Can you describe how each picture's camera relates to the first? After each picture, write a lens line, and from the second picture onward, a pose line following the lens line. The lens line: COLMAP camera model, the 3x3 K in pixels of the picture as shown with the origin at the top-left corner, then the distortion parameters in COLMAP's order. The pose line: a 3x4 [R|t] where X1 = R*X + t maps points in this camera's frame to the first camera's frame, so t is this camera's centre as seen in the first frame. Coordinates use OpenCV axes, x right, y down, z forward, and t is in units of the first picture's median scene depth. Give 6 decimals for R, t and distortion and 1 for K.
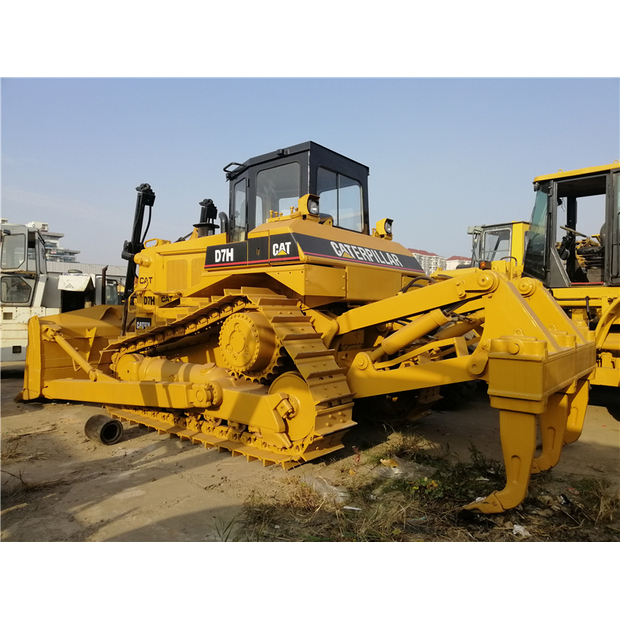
lens RADIAL K [[458.1, 0, 308.0], [0, 458.1, 311.0], [0, 0, 1]] dist [0.045215, -0.039886]
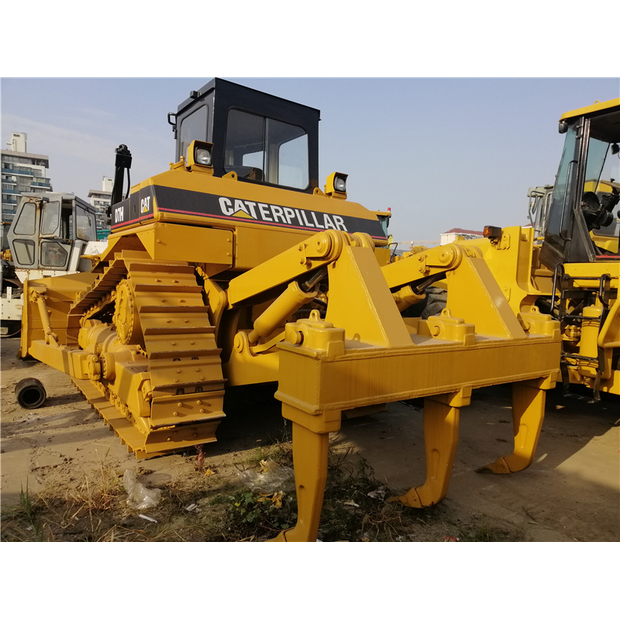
lens RADIAL K [[458.1, 0, 311.6], [0, 458.1, 310.4], [0, 0, 1]] dist [0.045215, -0.039886]
pose [[0.966017, 0.049884, -0.253621, 0.424297], [-0.036107, 0.997623, 0.058690, -0.001494], [0.255946, -0.047538, 0.965522, 0.218485]]
